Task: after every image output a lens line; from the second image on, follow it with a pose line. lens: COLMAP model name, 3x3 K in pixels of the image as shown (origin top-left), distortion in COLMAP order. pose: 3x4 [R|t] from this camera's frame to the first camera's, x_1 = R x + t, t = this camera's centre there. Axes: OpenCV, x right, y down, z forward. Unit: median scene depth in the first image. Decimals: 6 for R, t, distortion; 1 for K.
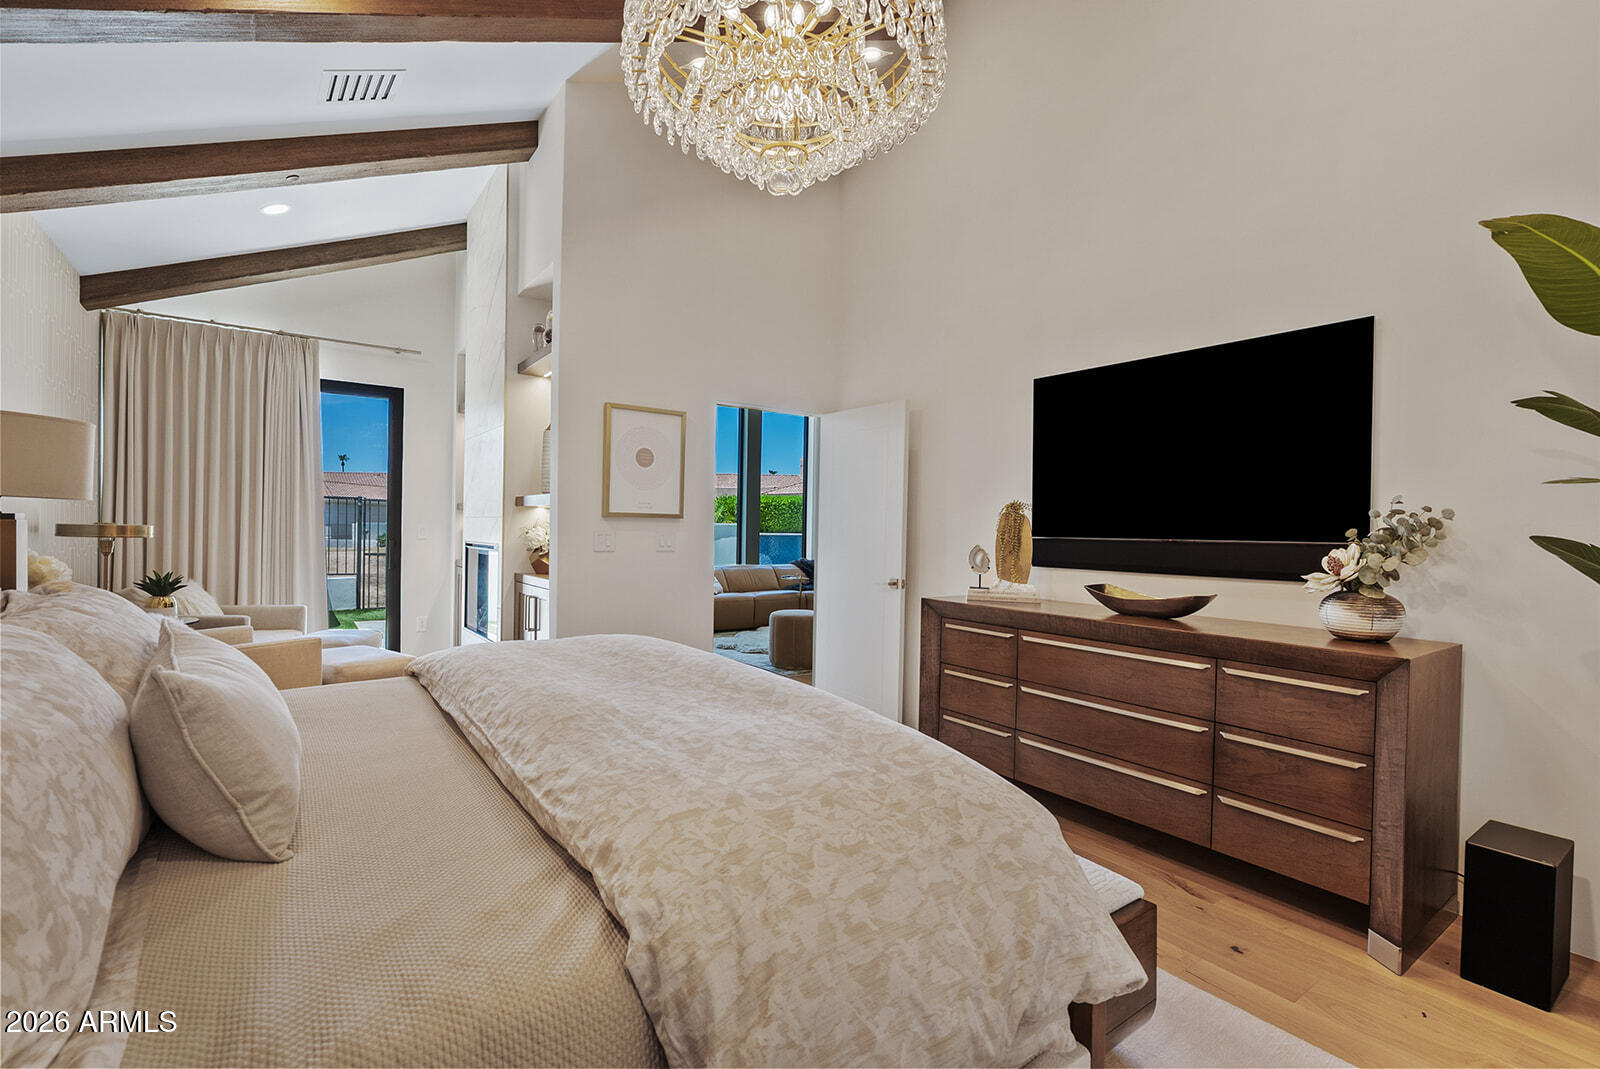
lens RADIAL K [[736.4, 0, 803.8], [0, 736.4, 531.1], [0, 0, 1]] dist [-0.001559, 0.001337]
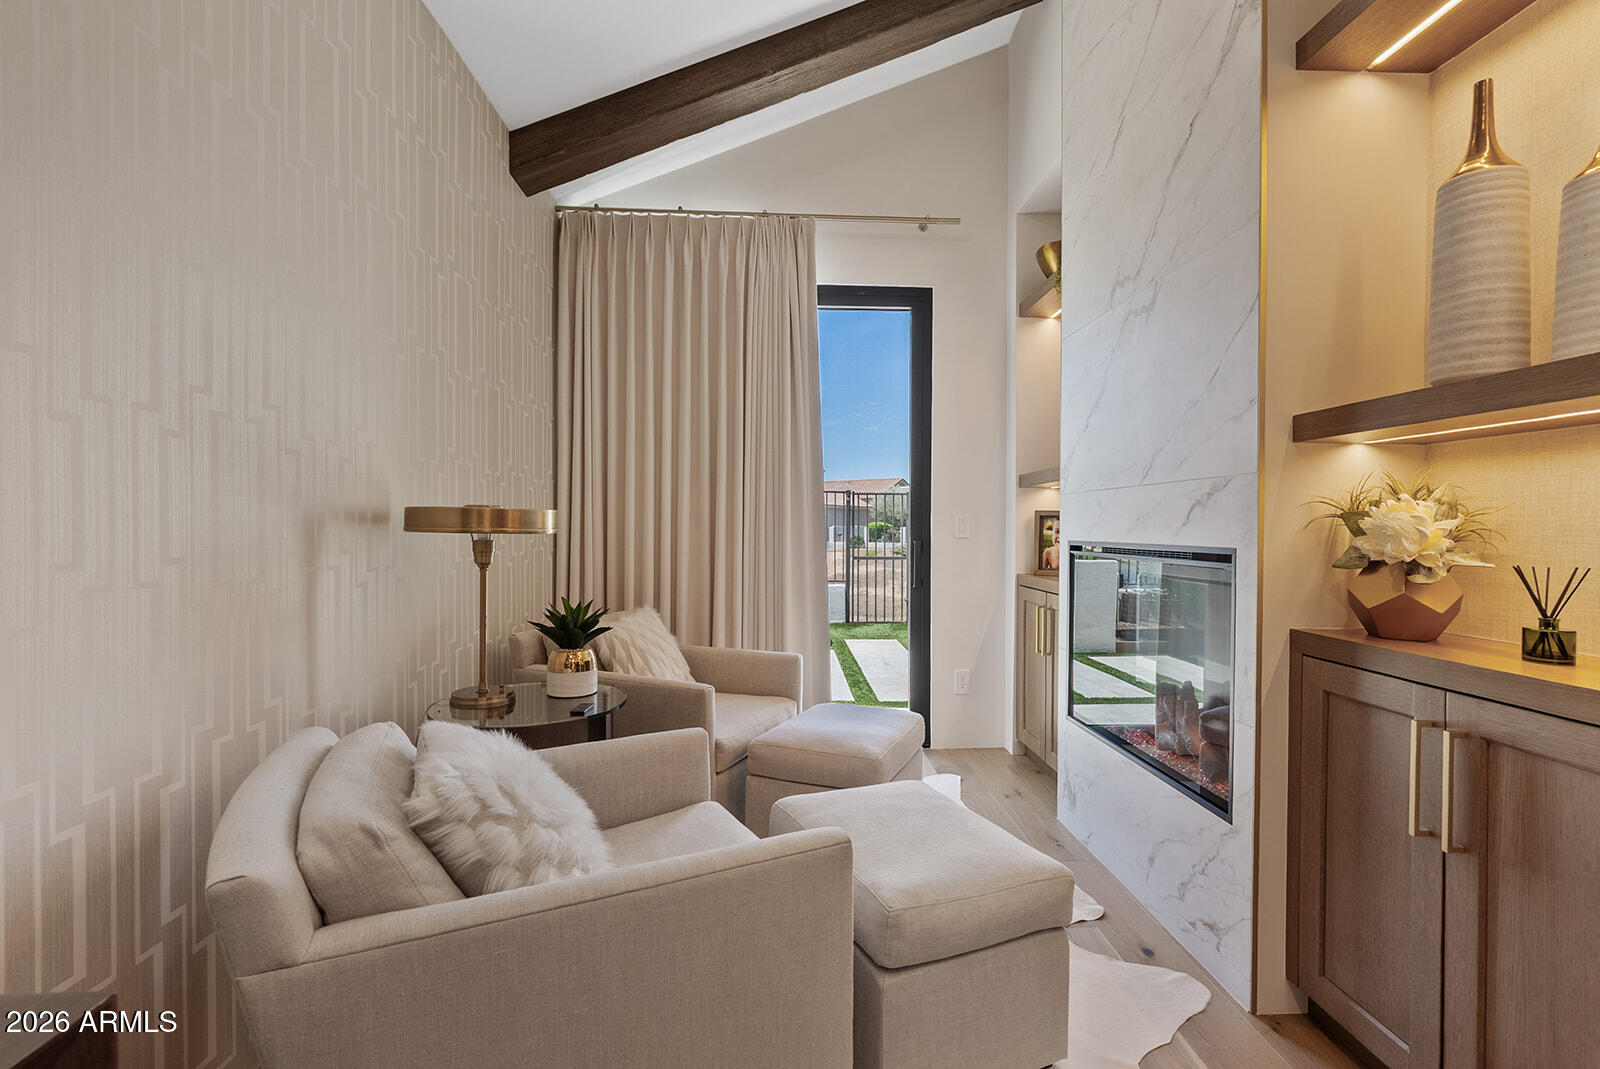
lens RADIAL K [[736.4, 0, 801.4], [0, 736.4, 532.4], [0, 0, 1]] dist [-0.001559, 0.001337]
pose [[0.833993, -0.008203, -0.551715, -0.336400], [0.007533, 0.999966, -0.003480, 0.007876], [0.551724, -0.001254, 0.834026, 0.487913]]
